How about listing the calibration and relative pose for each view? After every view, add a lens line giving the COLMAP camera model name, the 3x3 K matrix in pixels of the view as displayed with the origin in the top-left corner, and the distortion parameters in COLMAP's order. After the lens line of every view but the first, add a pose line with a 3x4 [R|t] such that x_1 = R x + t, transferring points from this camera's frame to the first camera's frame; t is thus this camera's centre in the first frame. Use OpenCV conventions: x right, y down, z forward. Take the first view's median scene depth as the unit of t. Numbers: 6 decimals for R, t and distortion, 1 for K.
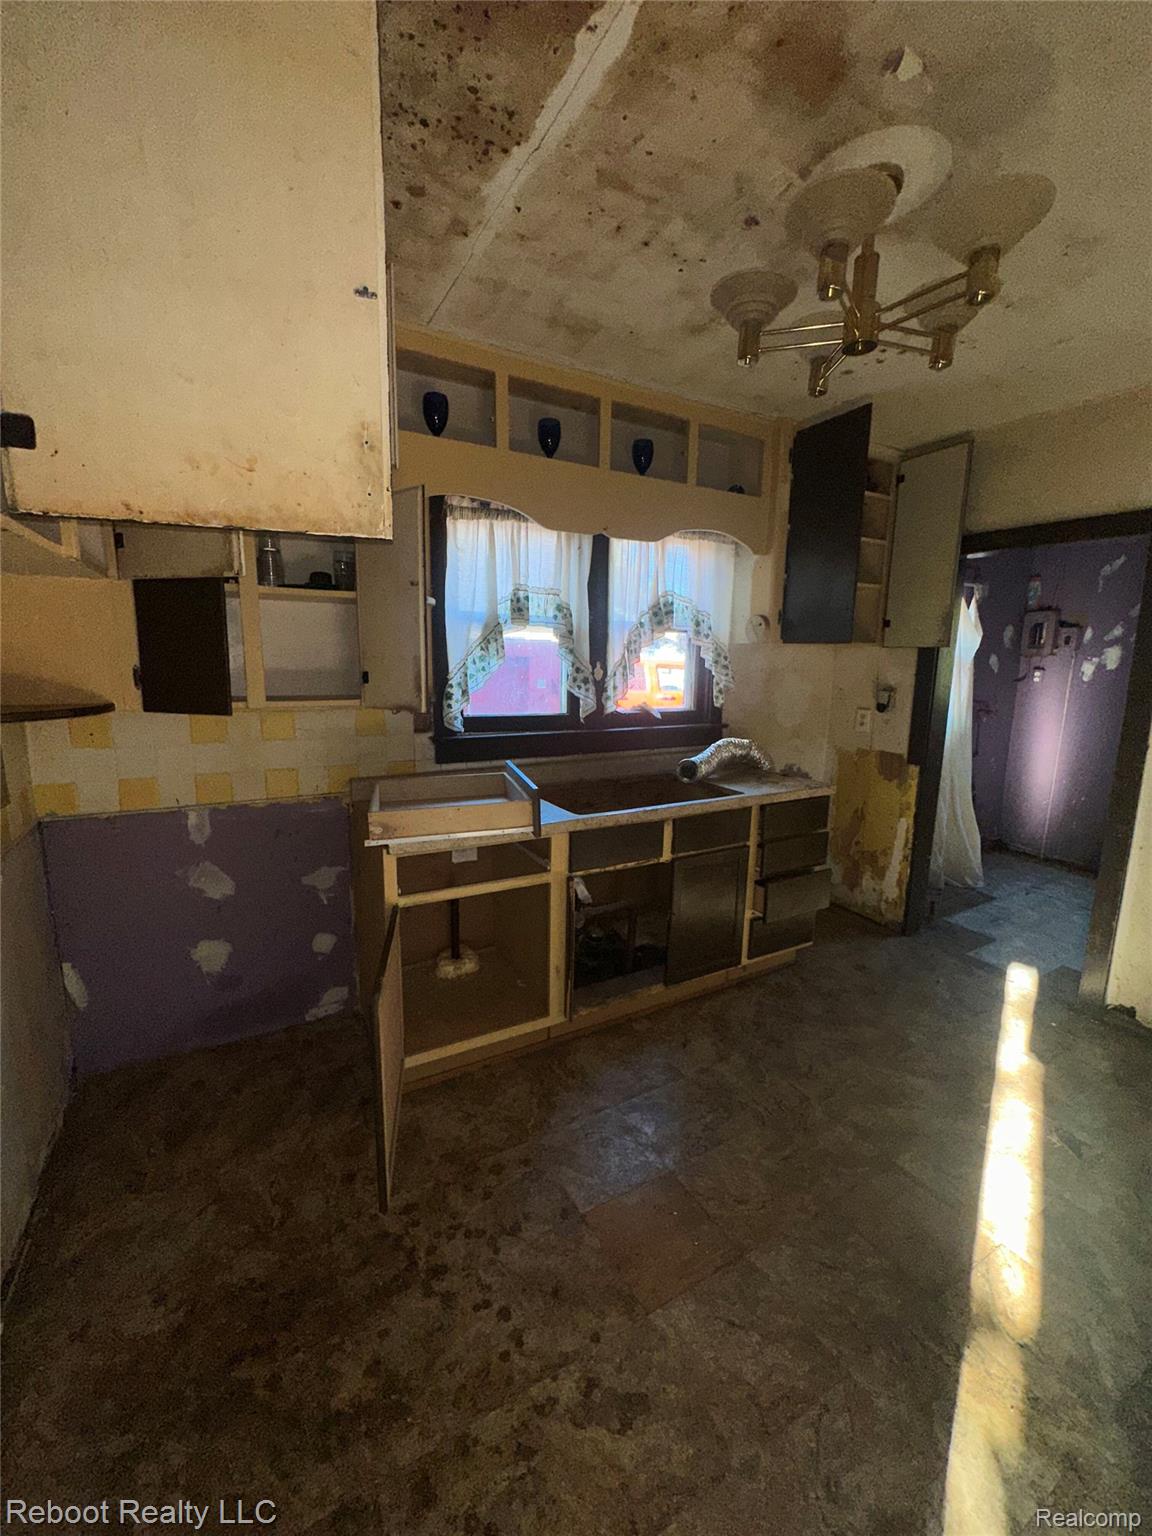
lens RADIAL K [[610.7, 0, 579.6], [0, 610.7, 760.0], [0, 0, 1]] dist [-0.003801, 0.000051]
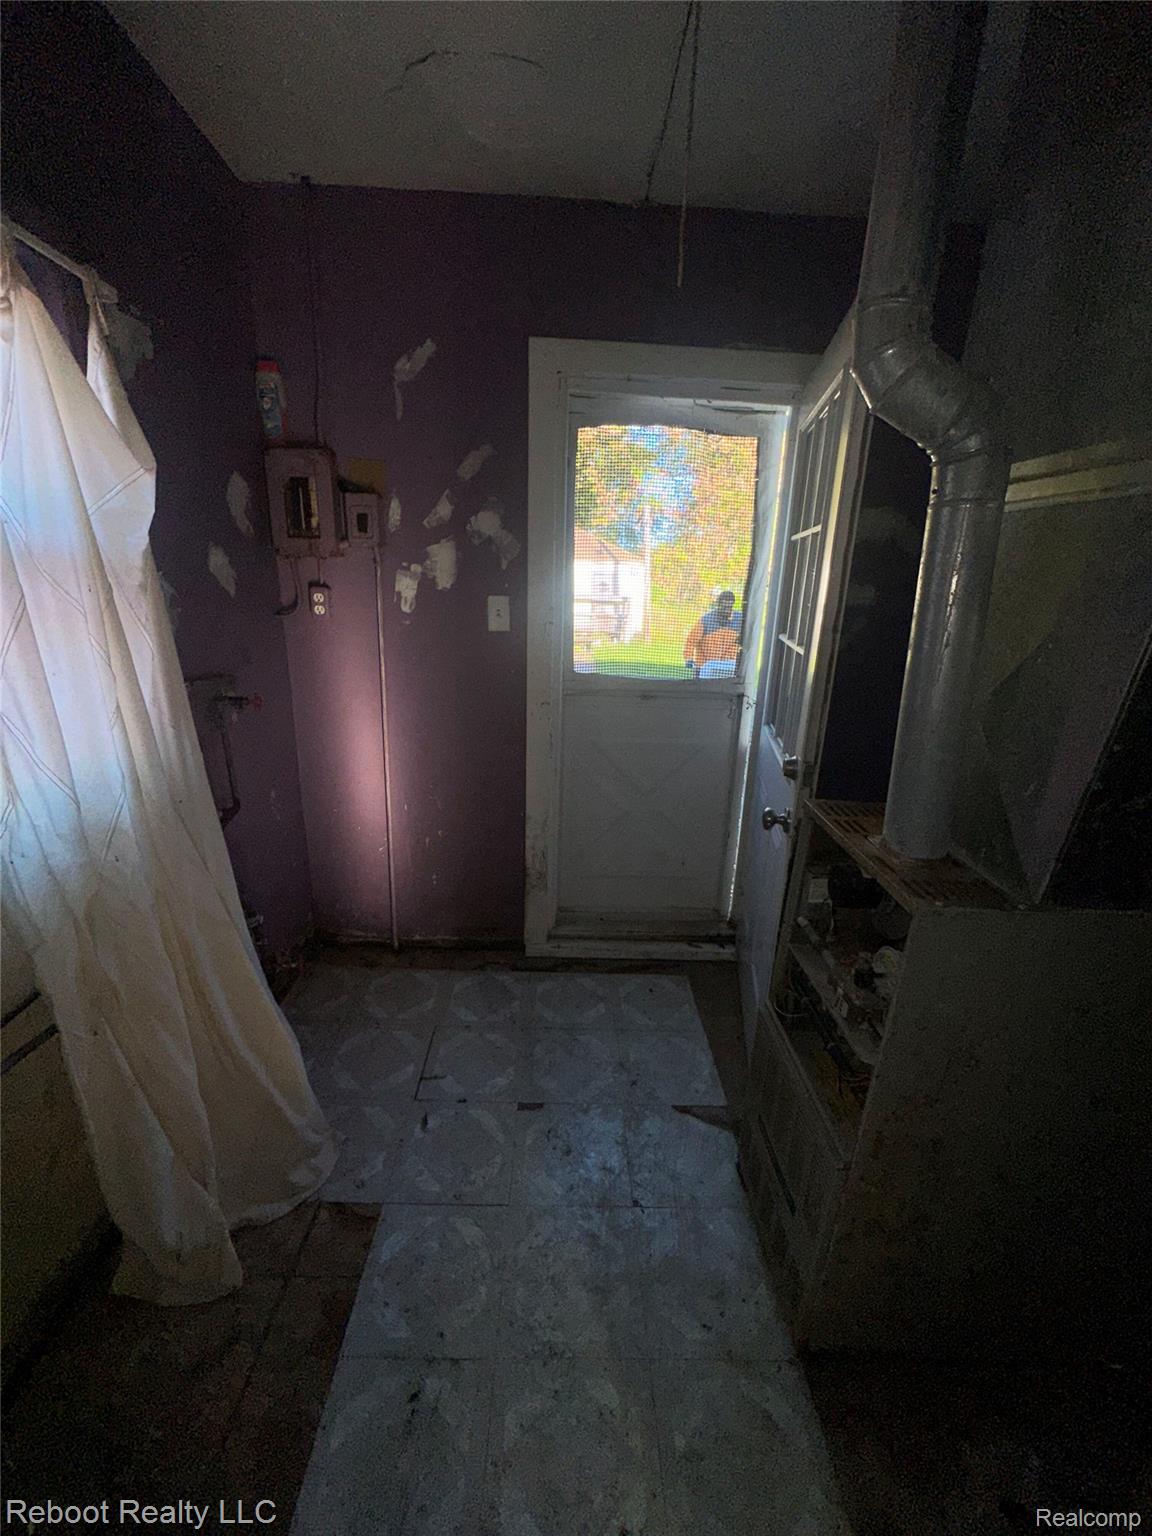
lens RADIAL K [[610.7, 0, 576.0], [0, 610.7, 762.8], [0, 0, 1]] dist [-0.003801, 0.000051]
pose [[0.460870, -0.260809, 0.848279, 0.432876], [0.110535, 0.965269, 0.236725, -0.111846], [-0.880557, -0.015335, 0.473691, 0.630106]]
